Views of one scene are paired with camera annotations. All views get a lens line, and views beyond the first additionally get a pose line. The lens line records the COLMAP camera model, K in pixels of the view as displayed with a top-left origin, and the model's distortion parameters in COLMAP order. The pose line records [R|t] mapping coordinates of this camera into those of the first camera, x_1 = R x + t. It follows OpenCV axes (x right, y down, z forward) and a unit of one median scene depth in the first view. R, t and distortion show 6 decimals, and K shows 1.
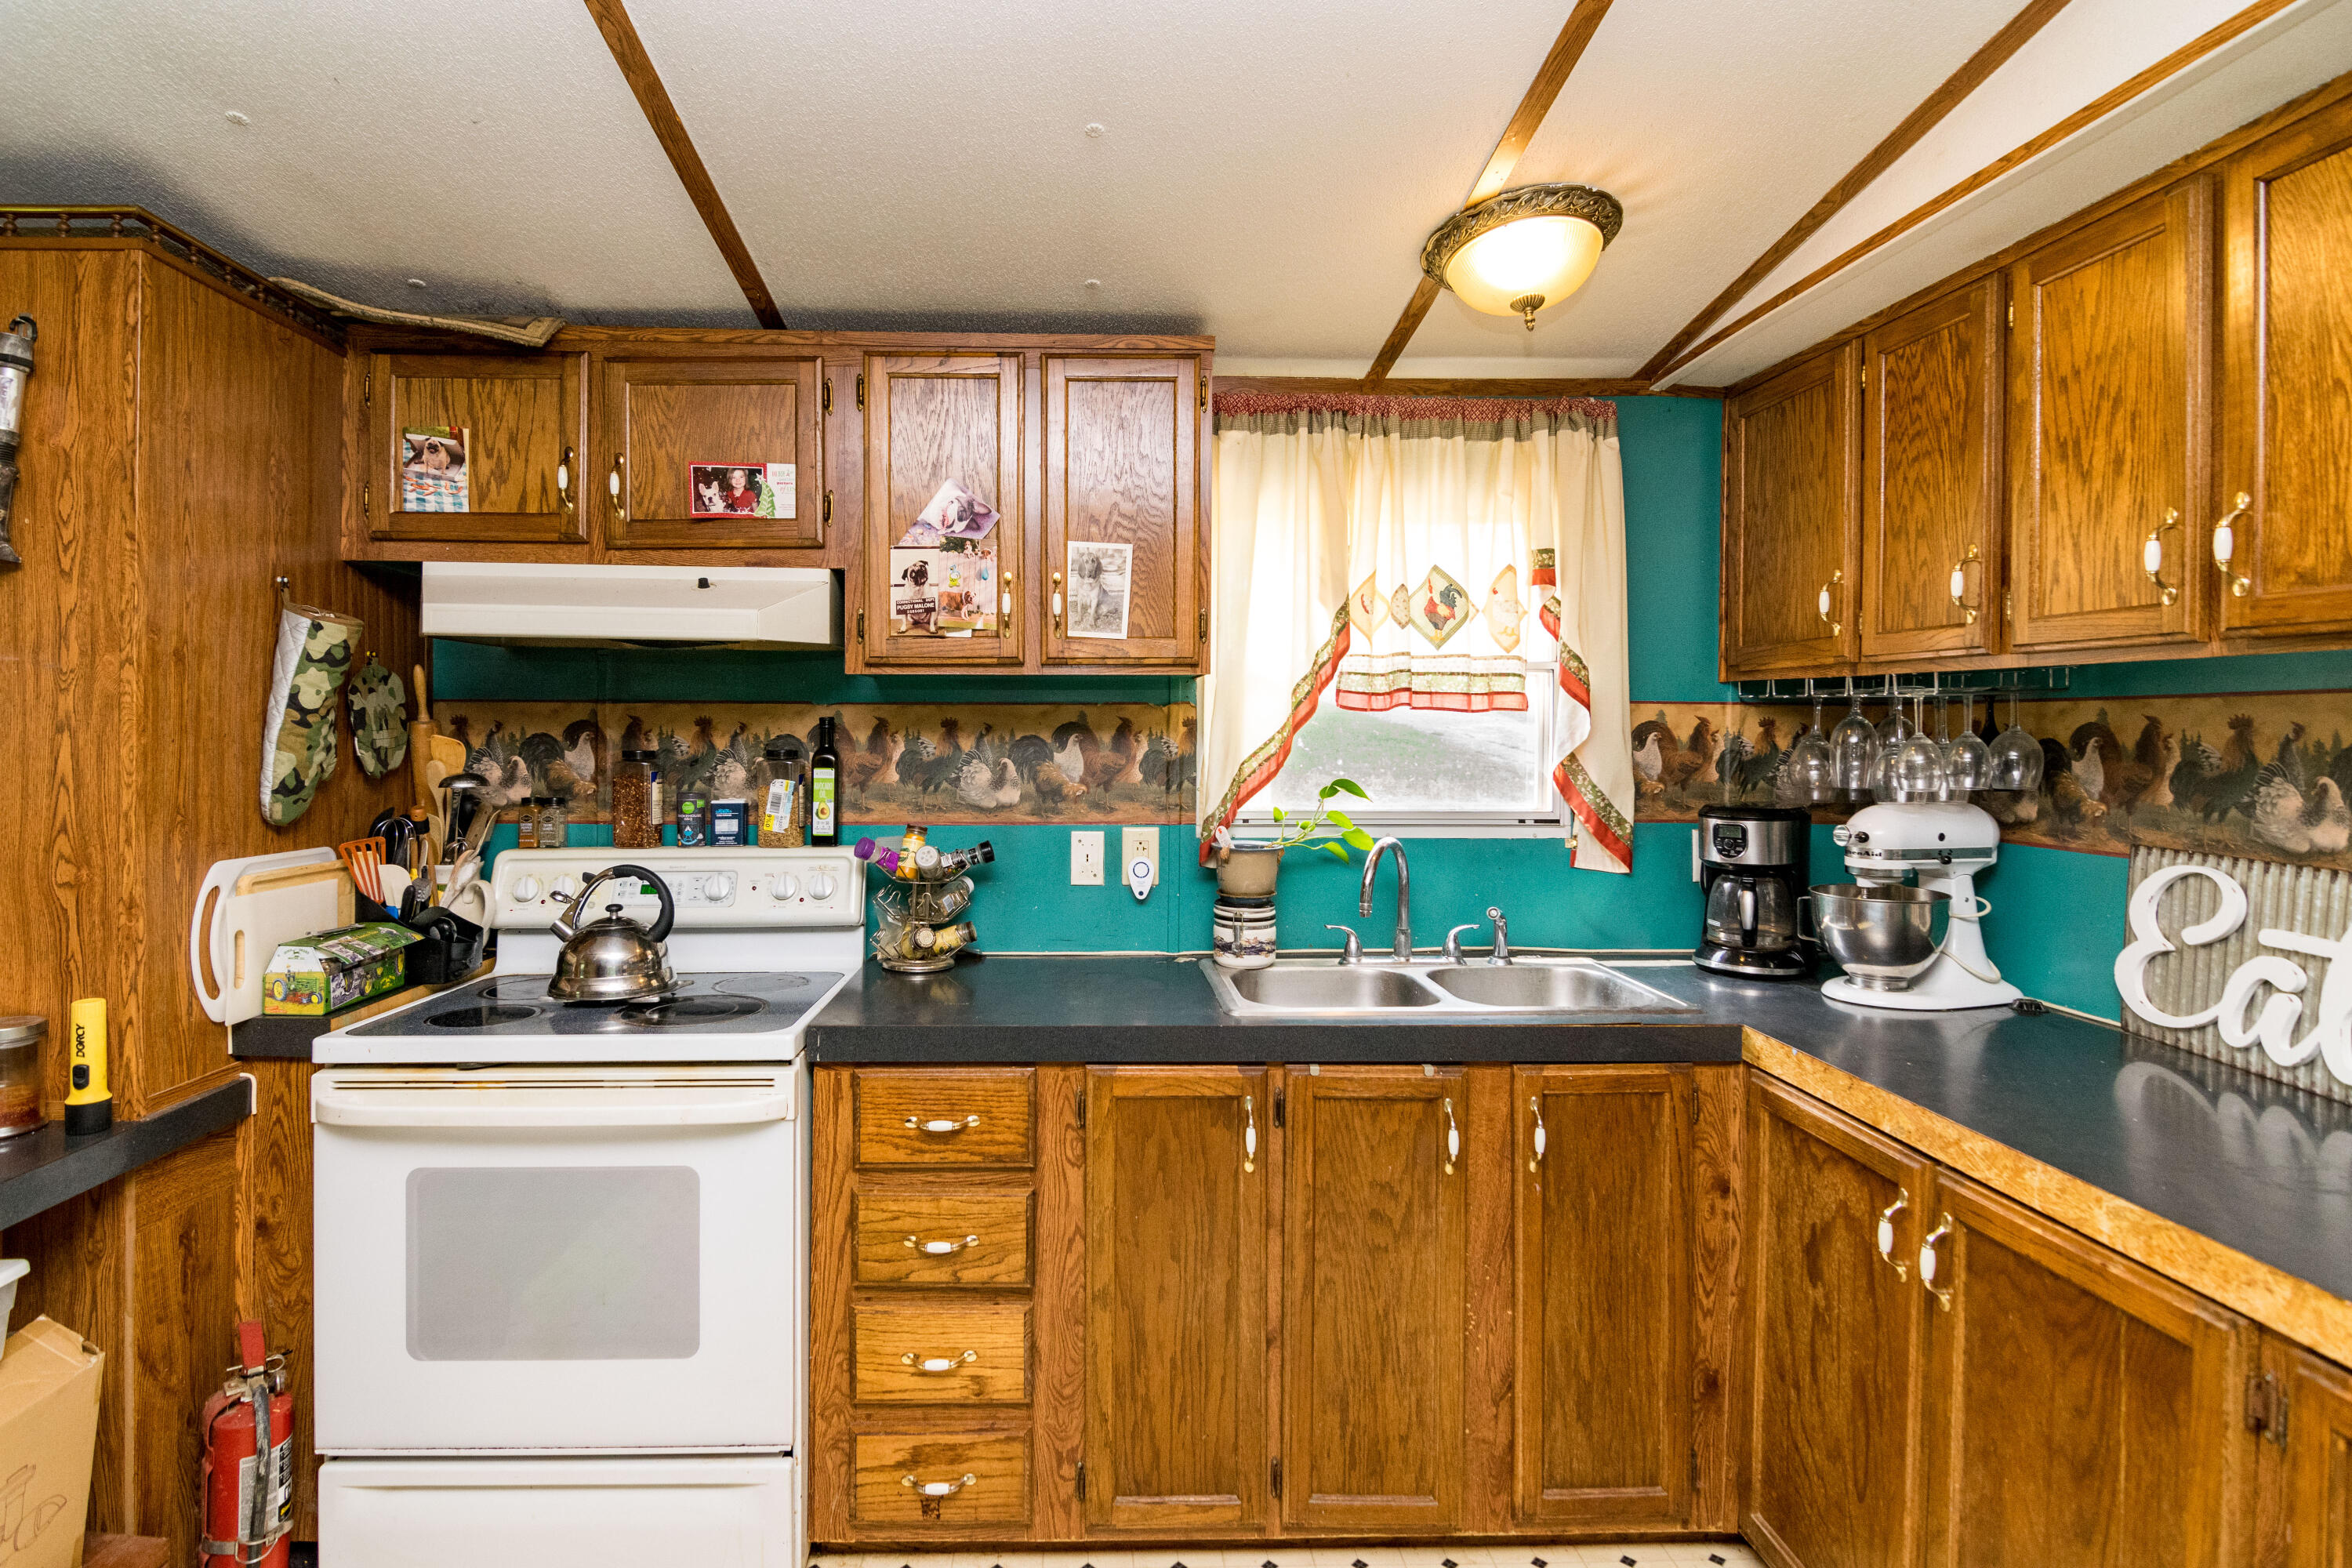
lens RADIAL K [[1161.0, 0, 1184.7], [0, 1161.0, 760.3], [0, 0, 1]] dist [-0.001861, -0.009838]
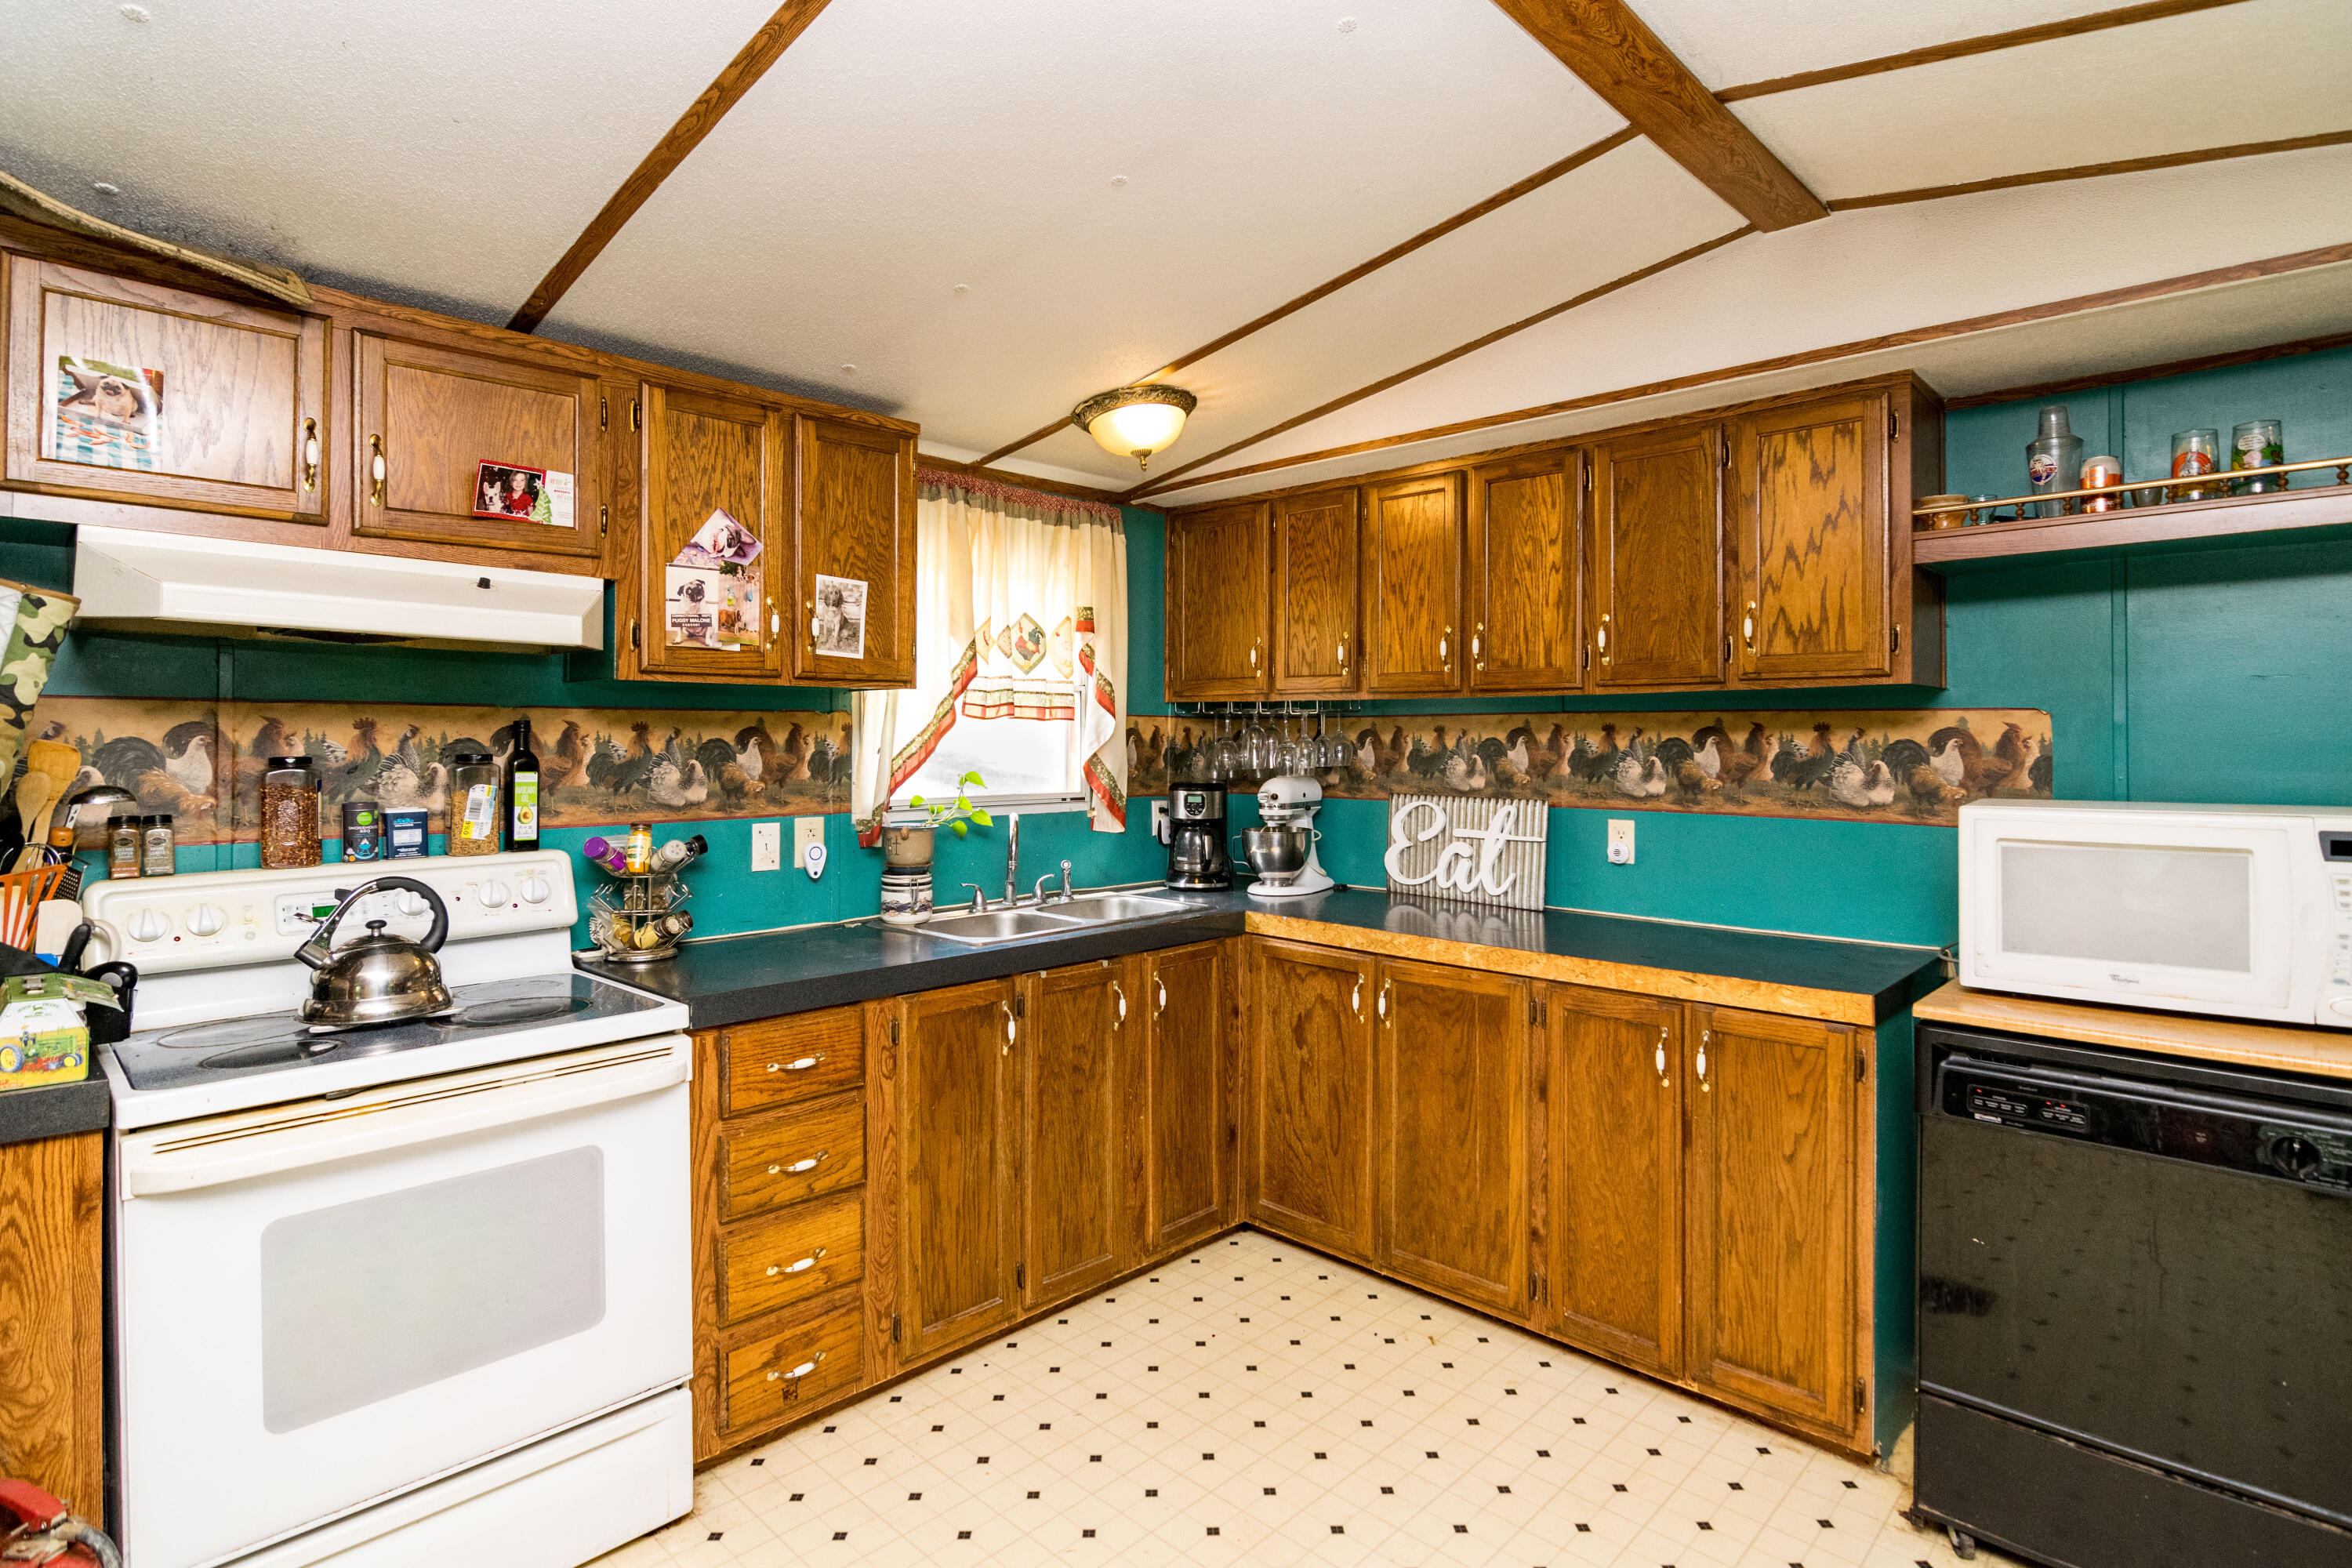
lens RADIAL K [[1070.0, 0, 1275.1], [0, 1070.0, 774.7], [0, 0, 1]] dist [0.001138, -0.006146]
pose [[0.703473, -0.027331, 0.710196, -0.586991], [0.022198, 0.999618, 0.016481, 0.009569], [-0.710375, 0.004171, 0.703811, -0.111875]]
